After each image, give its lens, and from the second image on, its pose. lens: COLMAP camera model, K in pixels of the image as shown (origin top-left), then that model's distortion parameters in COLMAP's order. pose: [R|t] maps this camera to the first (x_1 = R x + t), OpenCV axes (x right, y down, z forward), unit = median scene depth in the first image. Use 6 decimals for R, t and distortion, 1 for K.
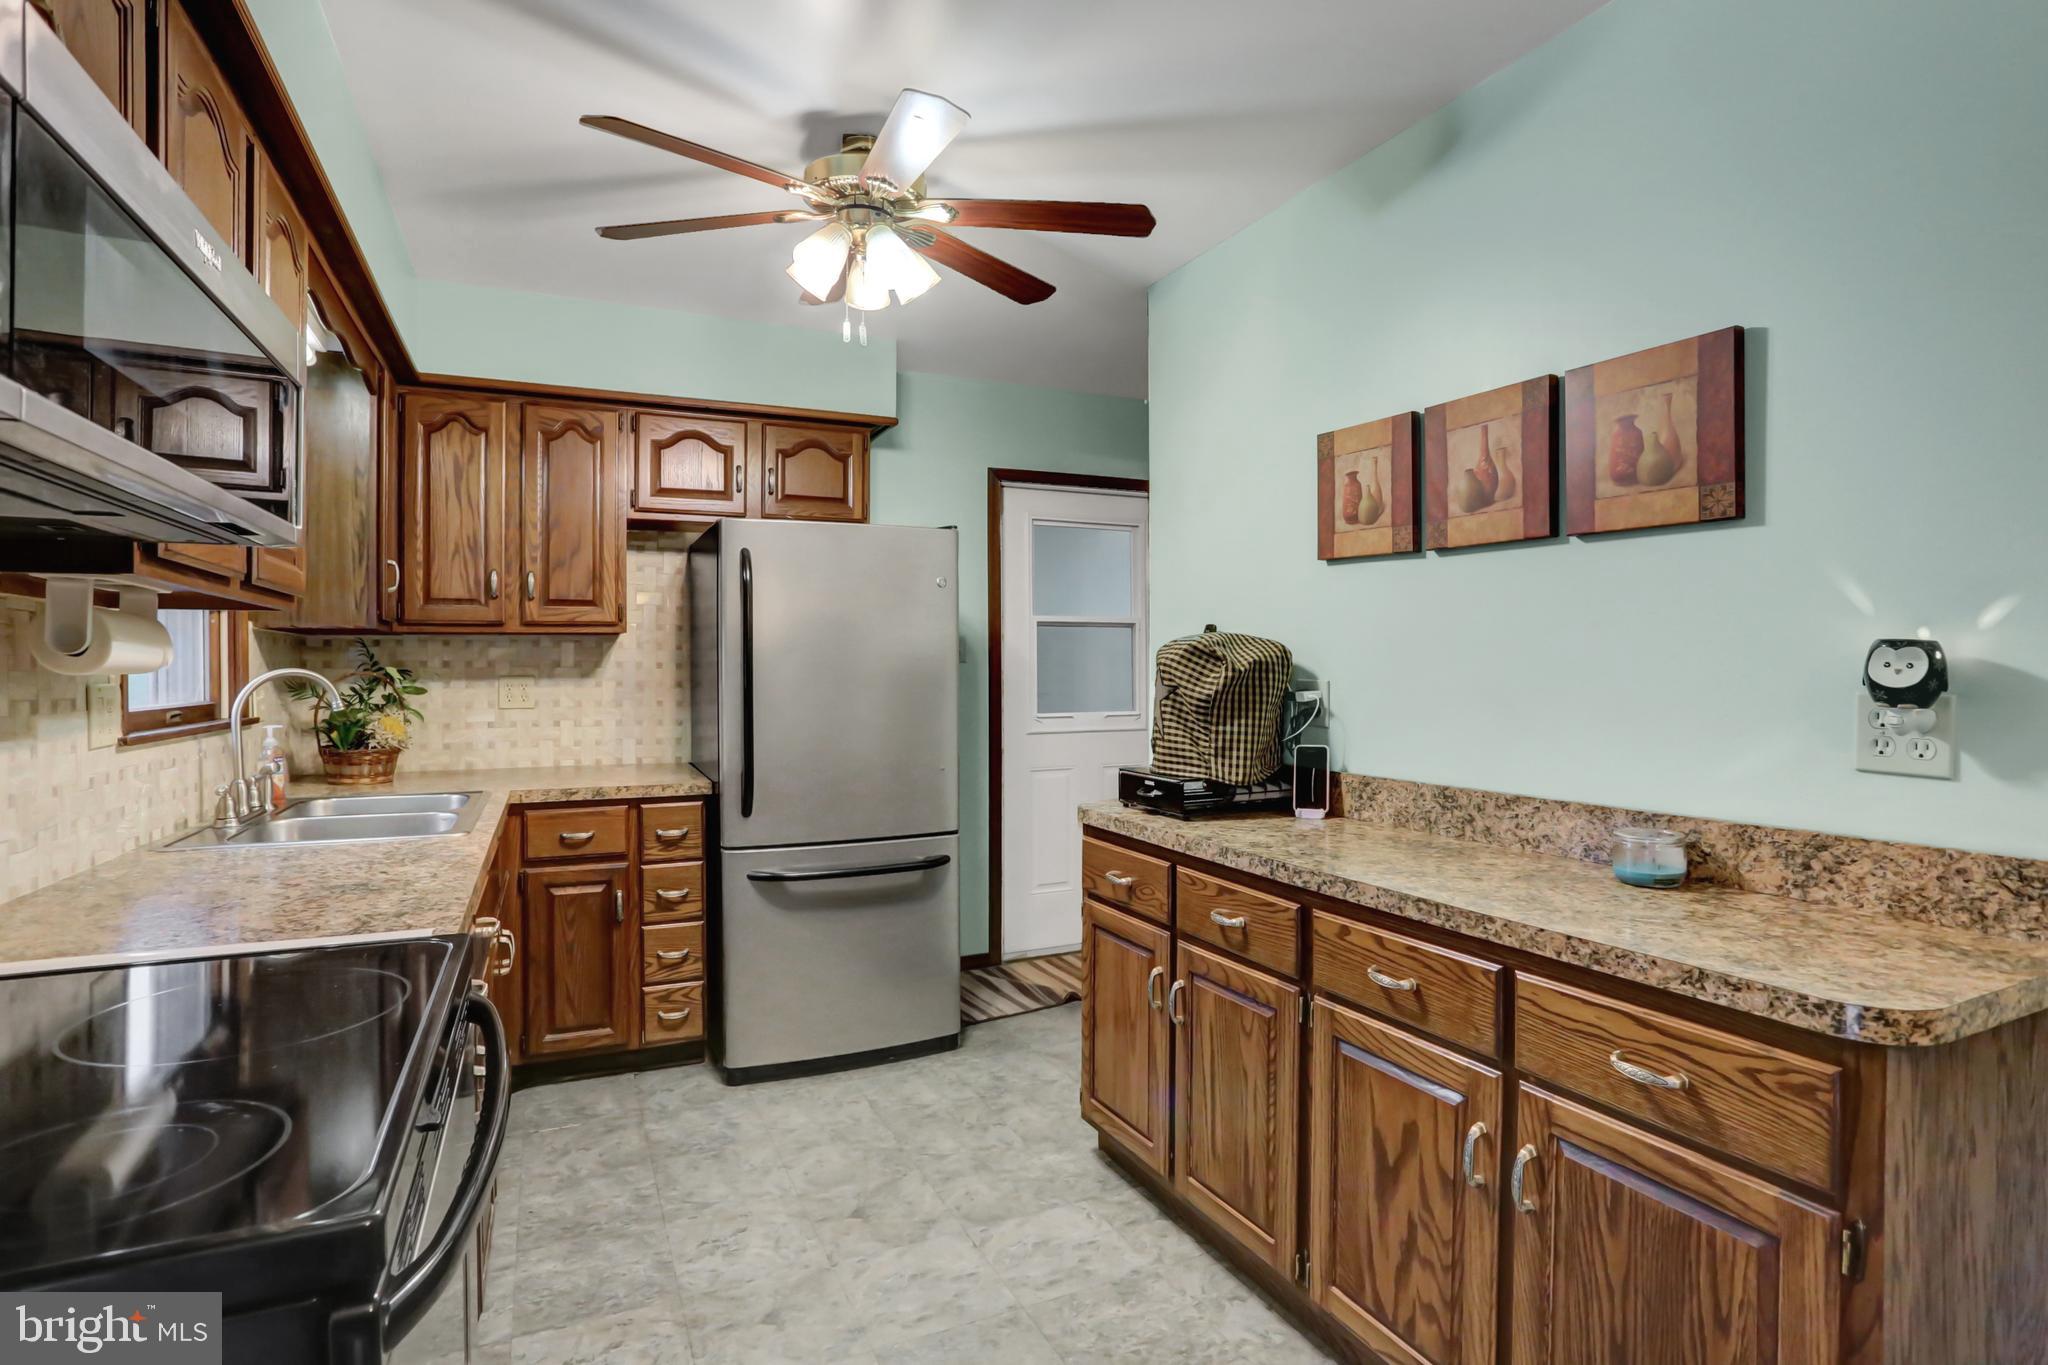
lens RADIAL K [[1006.8, 0, 1027.8], [0, 1006.8, 705.0], [0, 0, 1]] dist [-0.079219, 0.051465]
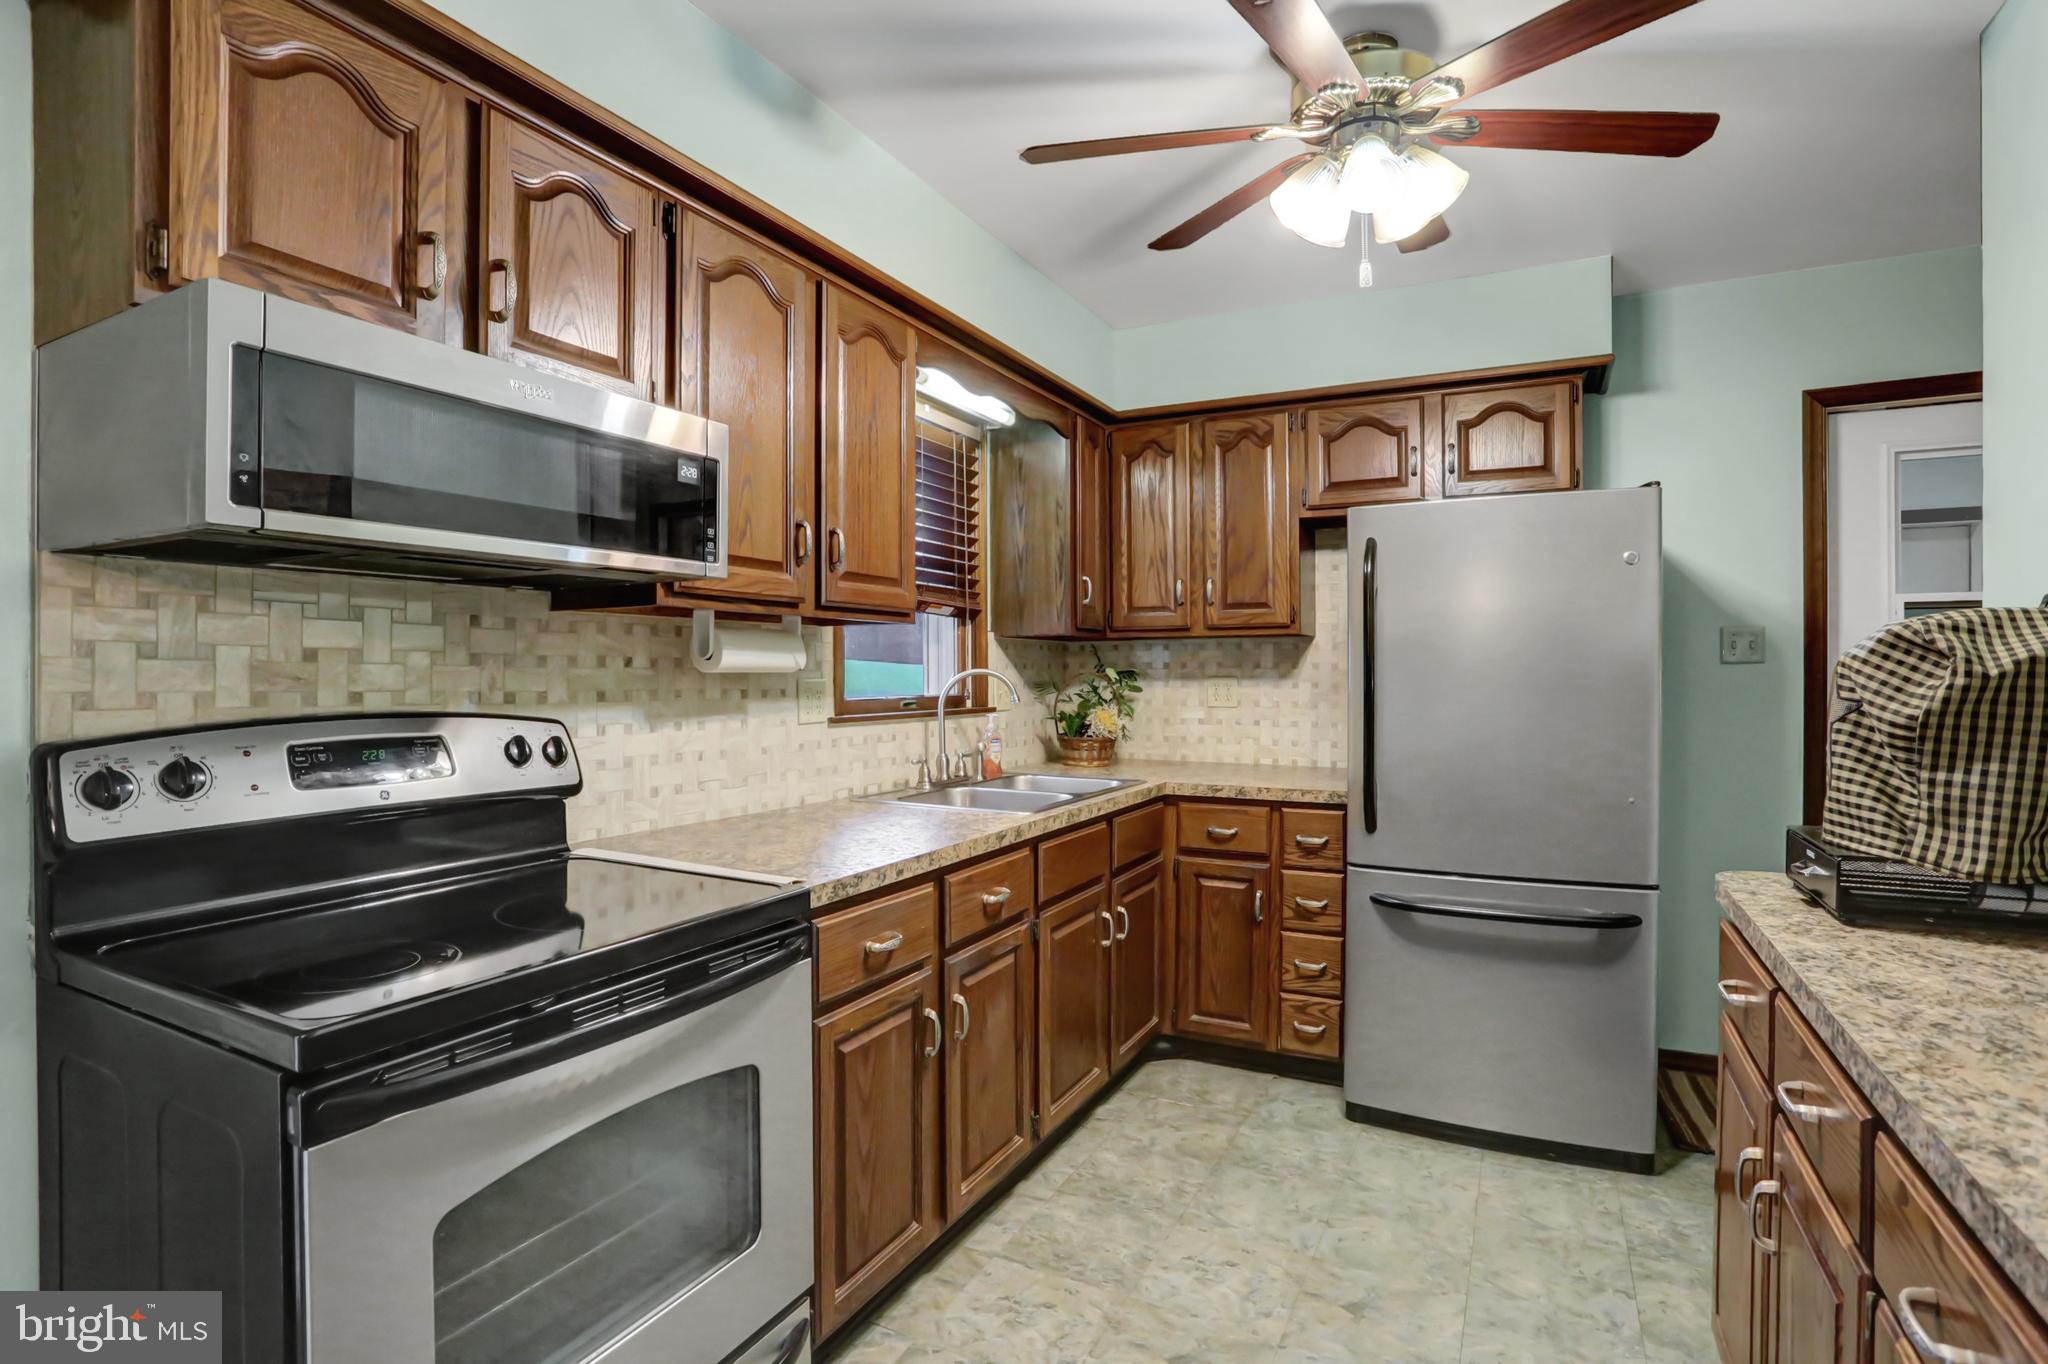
lens RADIAL K [[1006.8, 0, 1027.8], [0, 1006.8, 704.5], [0, 0, 1]] dist [-0.079219, 0.051465]
pose [[0.614218, 0.027555, -0.788655, 0.236757], [-0.029702, 0.999489, 0.011789, -0.006471], [0.788577, 0.016183, 0.614723, 0.189108]]
